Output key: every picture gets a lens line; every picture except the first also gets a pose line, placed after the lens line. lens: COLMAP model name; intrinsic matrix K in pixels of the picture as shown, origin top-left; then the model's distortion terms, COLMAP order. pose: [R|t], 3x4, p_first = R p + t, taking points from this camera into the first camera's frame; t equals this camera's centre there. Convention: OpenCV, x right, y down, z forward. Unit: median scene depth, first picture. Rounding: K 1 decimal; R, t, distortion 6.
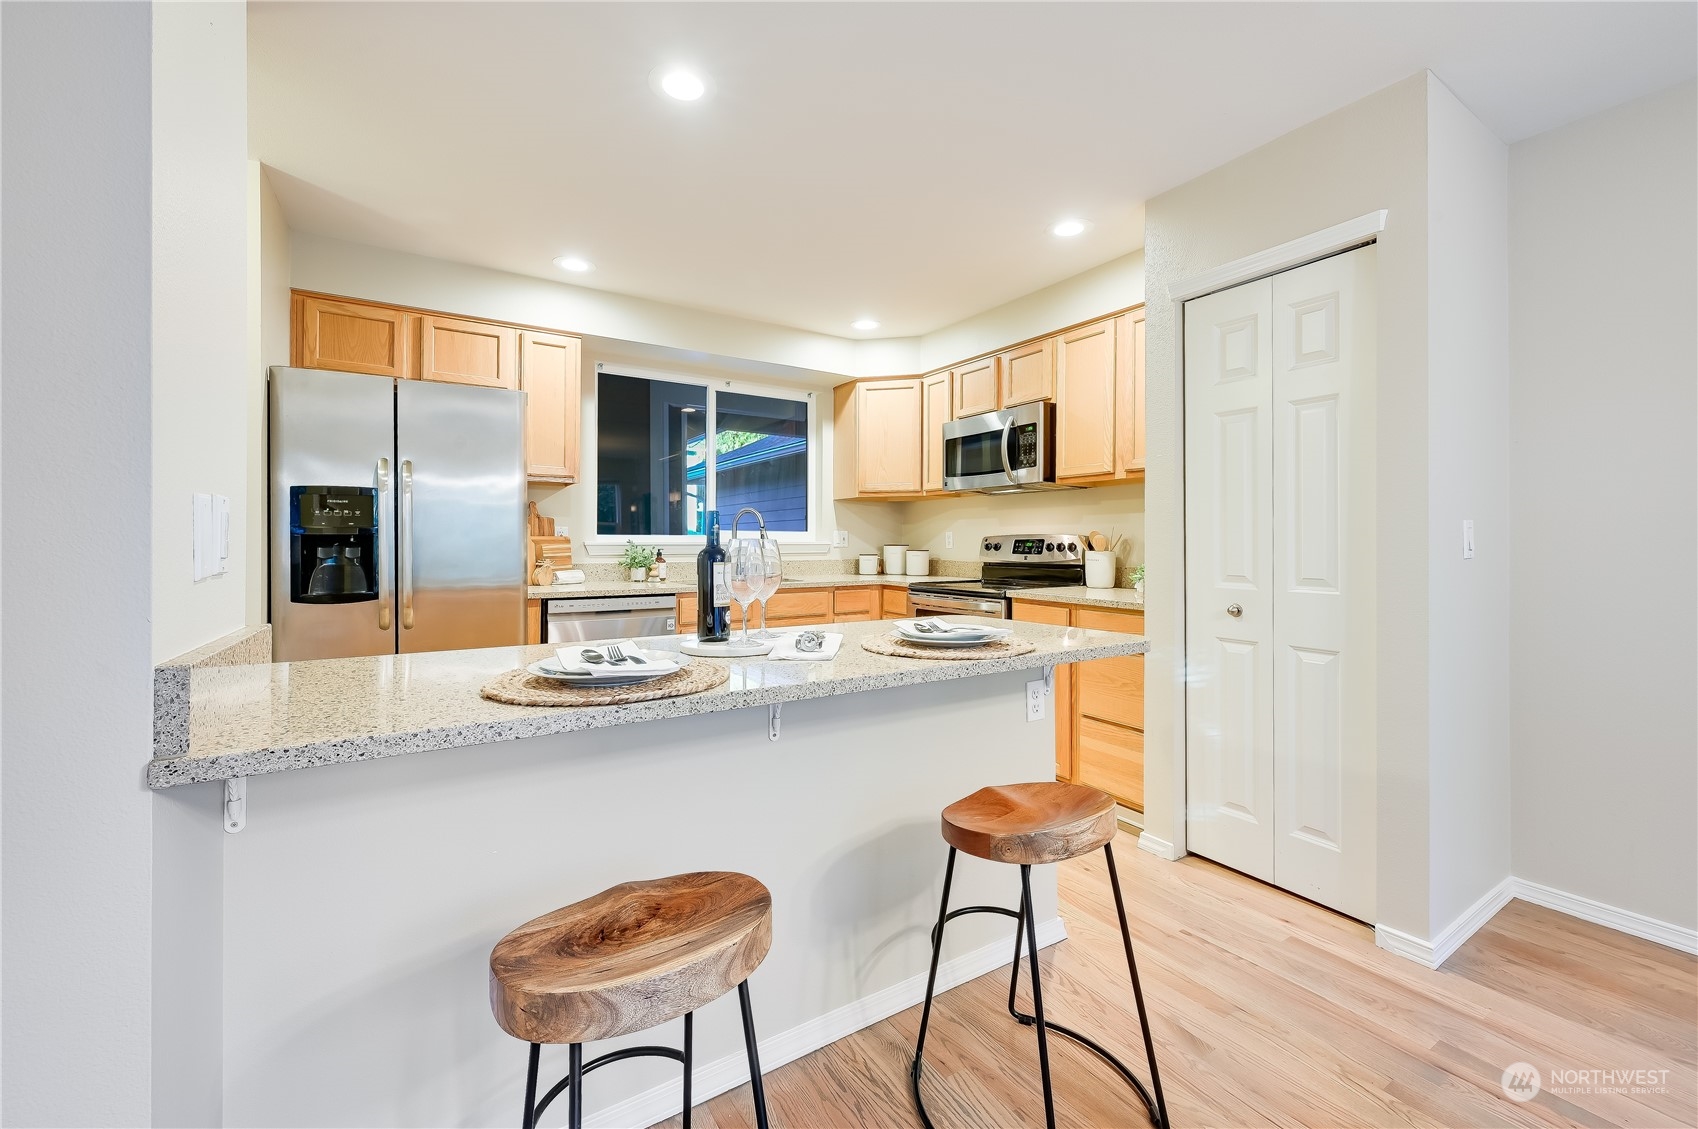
lens RADIAL K [[677.0, 0, 845.9], [0, 677.0, 549.8], [0, 0, 1]] dist [-0.000726, -0.000007]
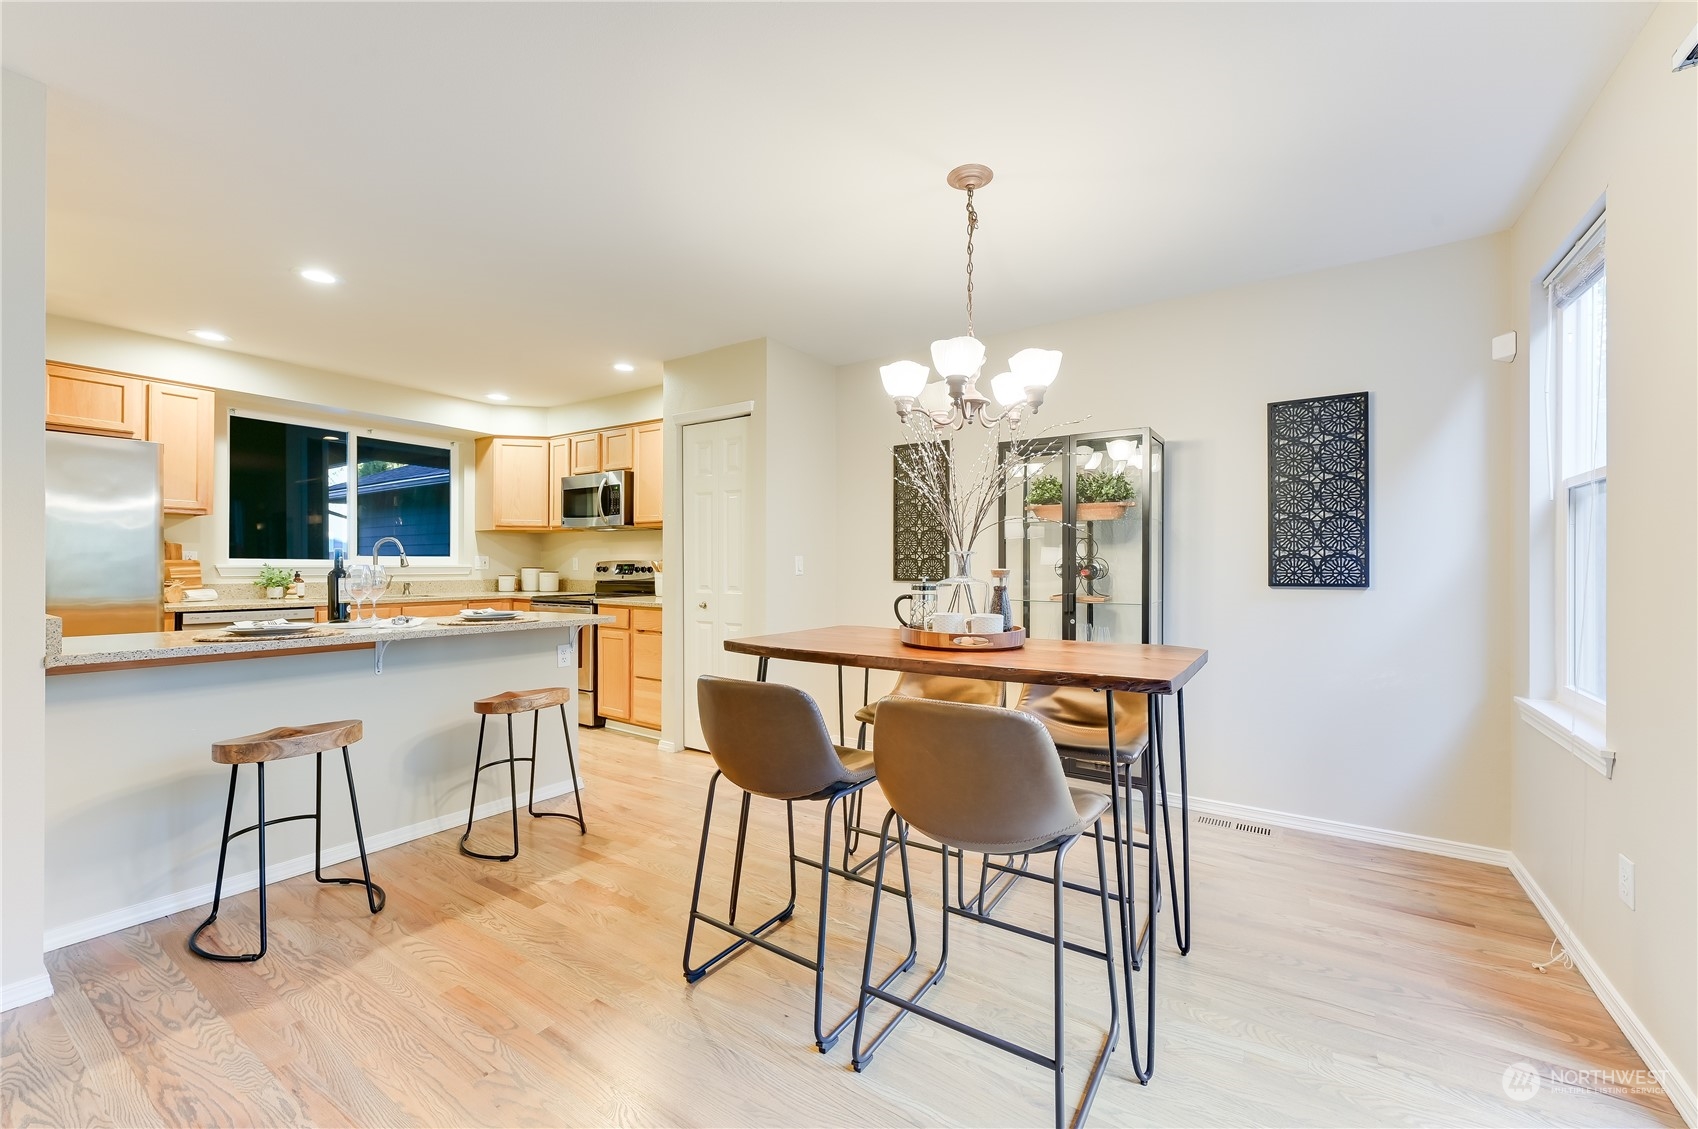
lens RADIAL K [[669.5, 0, 850.4], [0, 669.5, 570.1], [0, 0, 1]] dist [-0.000811, -0.000274]
pose [[0.910802, -0.000340, 0.412843, 0.123533], [0.001644, 0.999995, -0.002802, 0.002119], [-0.412840, 0.003230, 0.910798, -0.470247]]
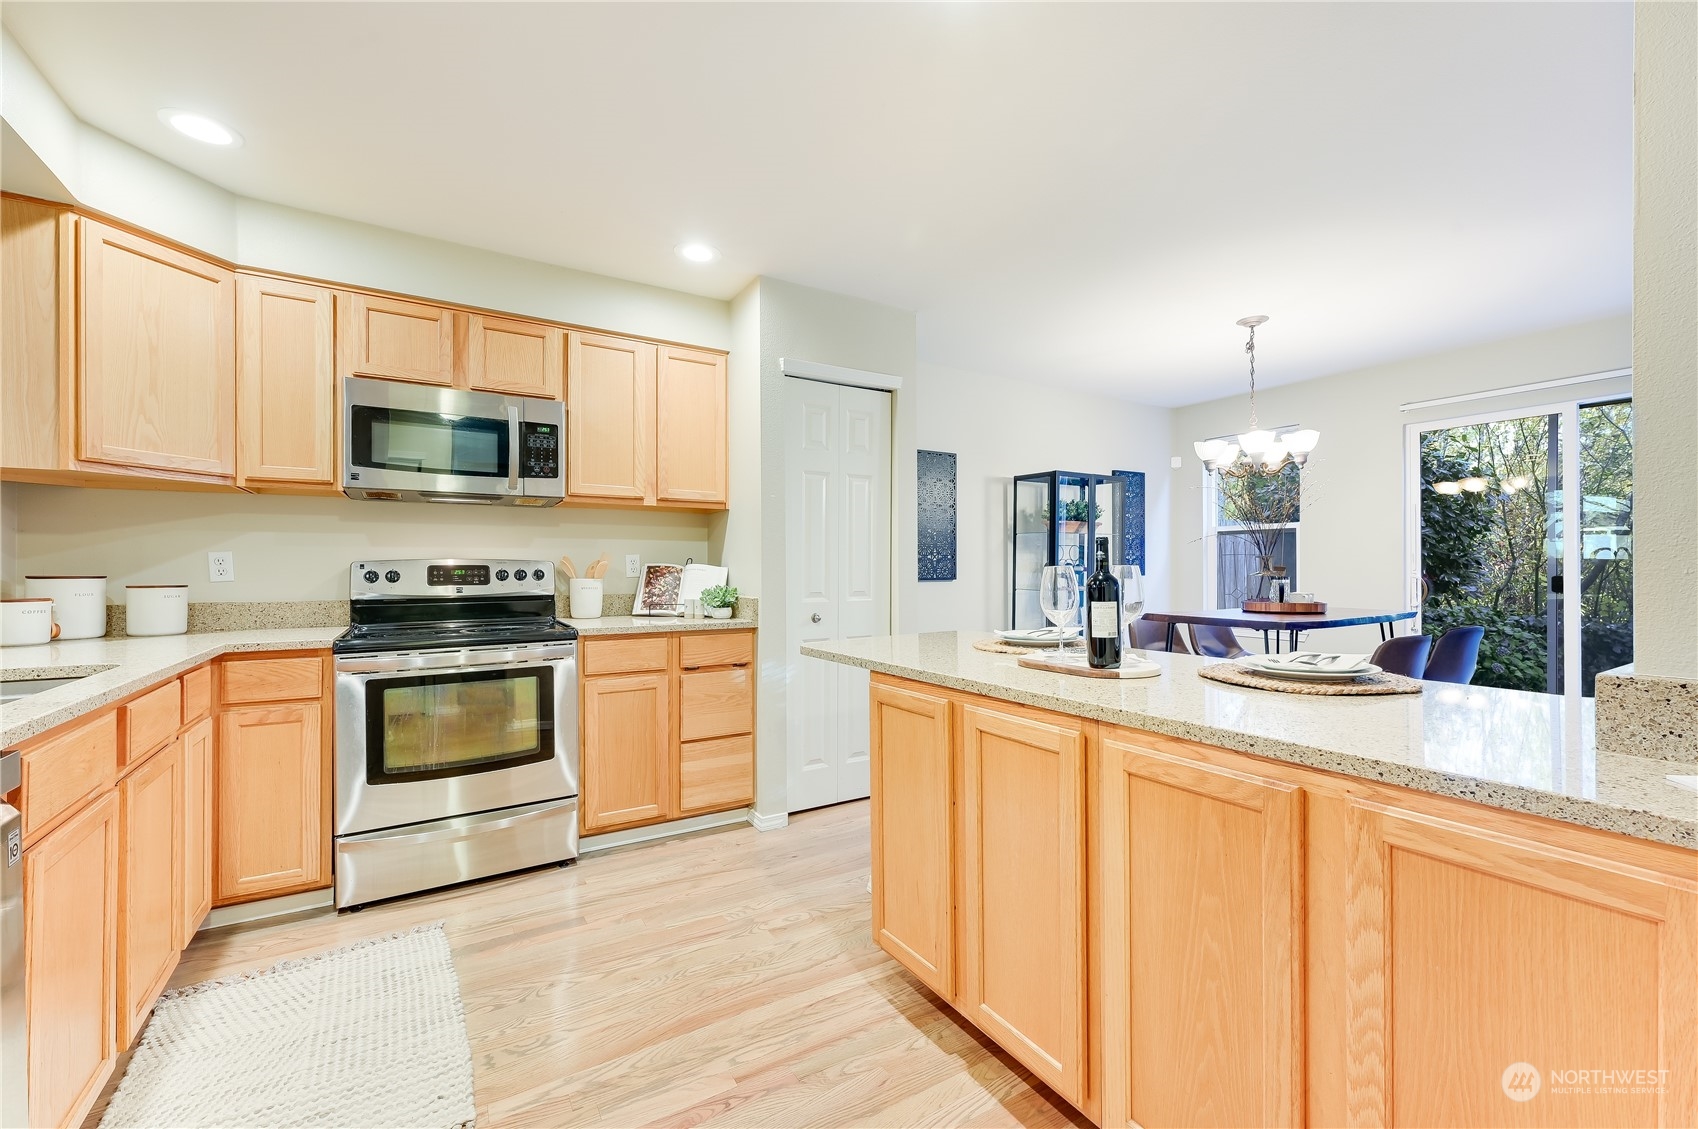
lens RADIAL K [[716.7, 0, 849.0], [0, 716.7, 564.5], [0, 0, 1]] dist [0.016026, 0.000020]
pose [[0.007600, 0.003706, 0.999964, -0.537880], [0.014027, 0.999894, -0.003812, -0.007358], [-0.999873, 0.014055, 0.007548, 0.566608]]
